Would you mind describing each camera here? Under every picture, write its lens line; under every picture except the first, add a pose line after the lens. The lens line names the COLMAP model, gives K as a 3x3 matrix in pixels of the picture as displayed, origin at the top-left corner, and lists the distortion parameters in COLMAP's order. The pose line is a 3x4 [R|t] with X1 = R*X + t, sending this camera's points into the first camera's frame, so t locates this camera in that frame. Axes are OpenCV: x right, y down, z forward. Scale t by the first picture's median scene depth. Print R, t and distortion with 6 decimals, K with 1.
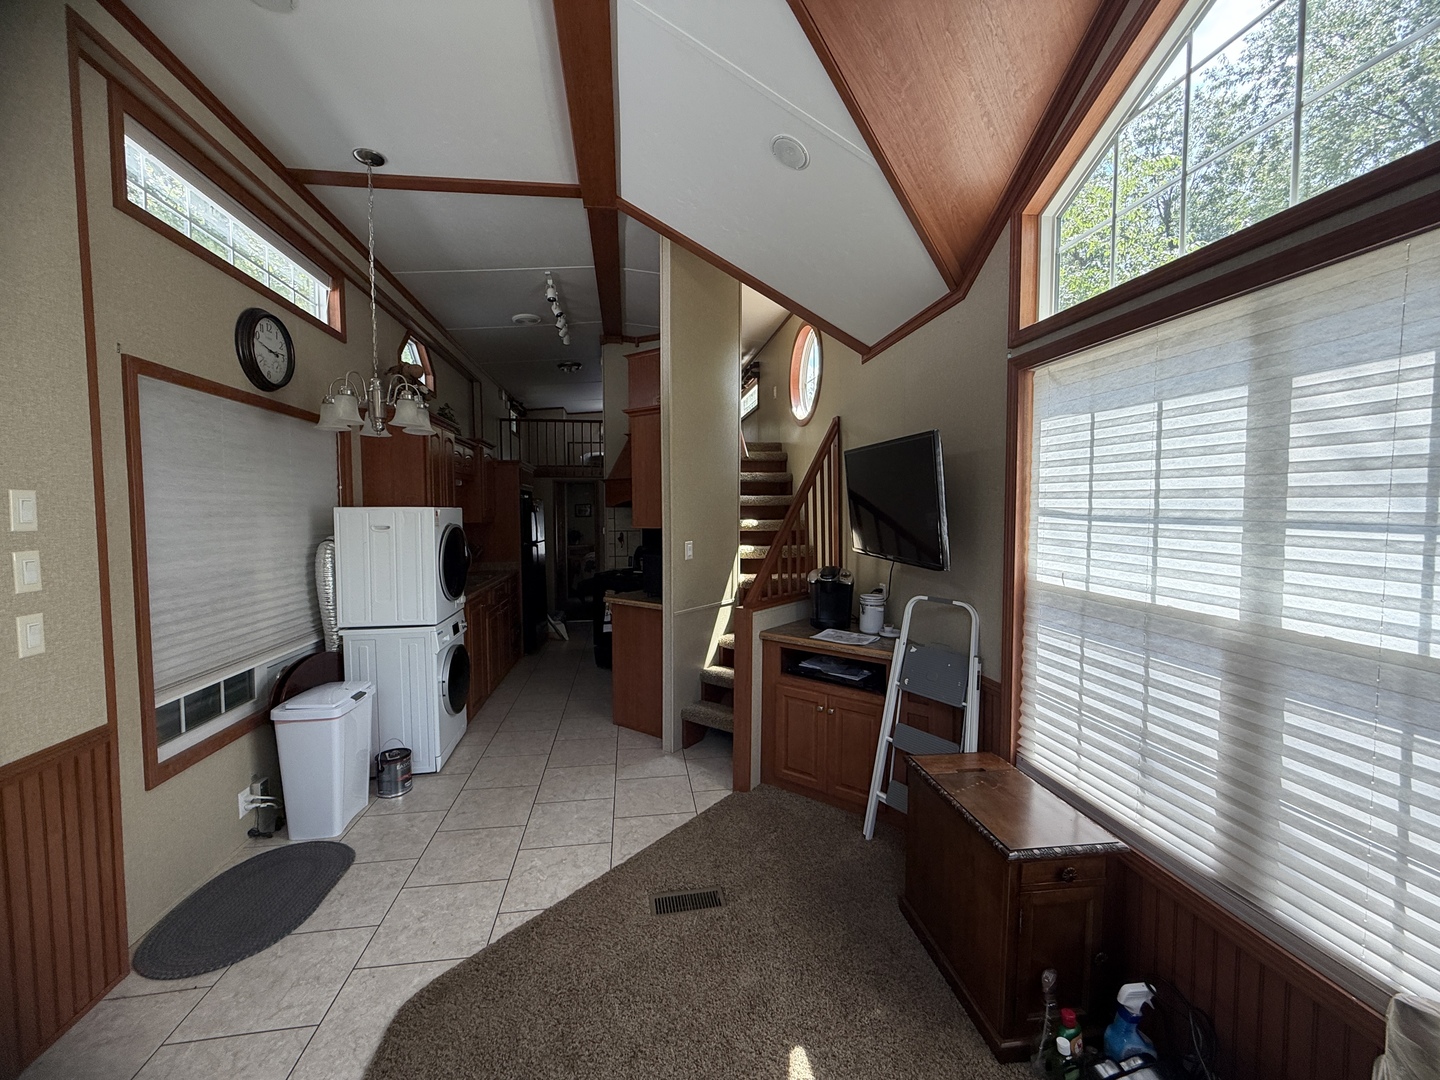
lens RADIAL K [[577.4, 0, 715.4], [0, 577.4, 540.6], [0, 0, 1]] dist [0.002238, -0.000354]
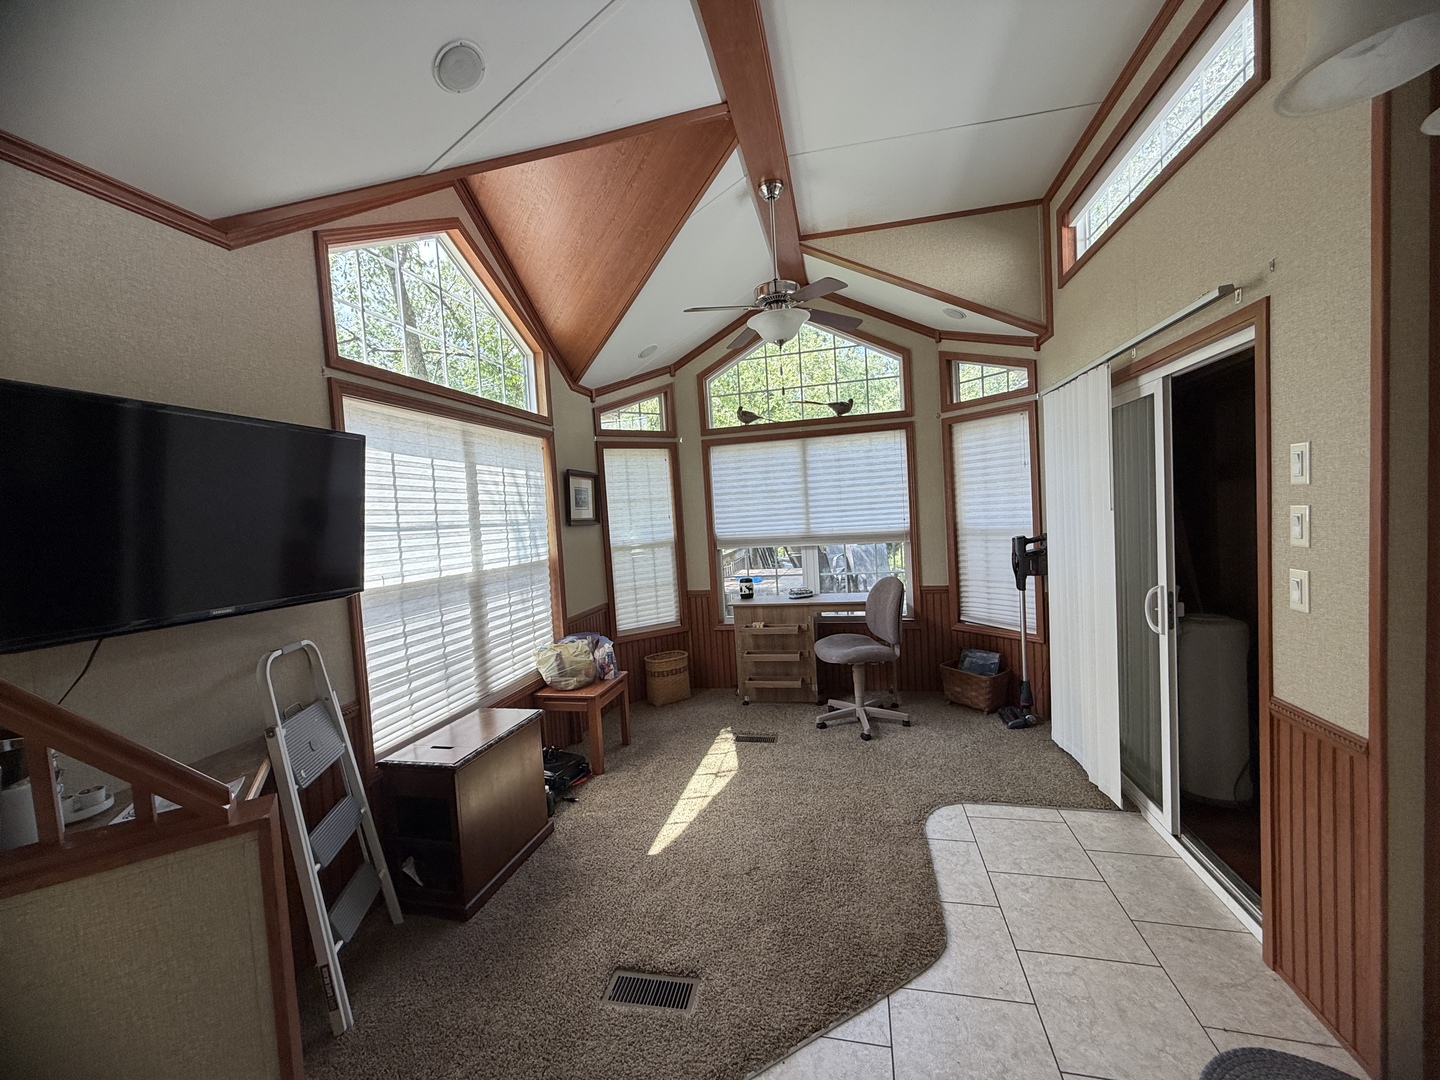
lens RADIAL K [[577.4, 0, 719.3], [0, 577.4, 538.6], [0, 0, 1]] dist [0.002238, -0.000354]
pose [[-0.926351, 0.041204, 0.374400, -0.609478], [0.083062, 0.991875, 0.096355, -0.093189], [-0.367388, 0.120357, -0.922248, 2.140868]]
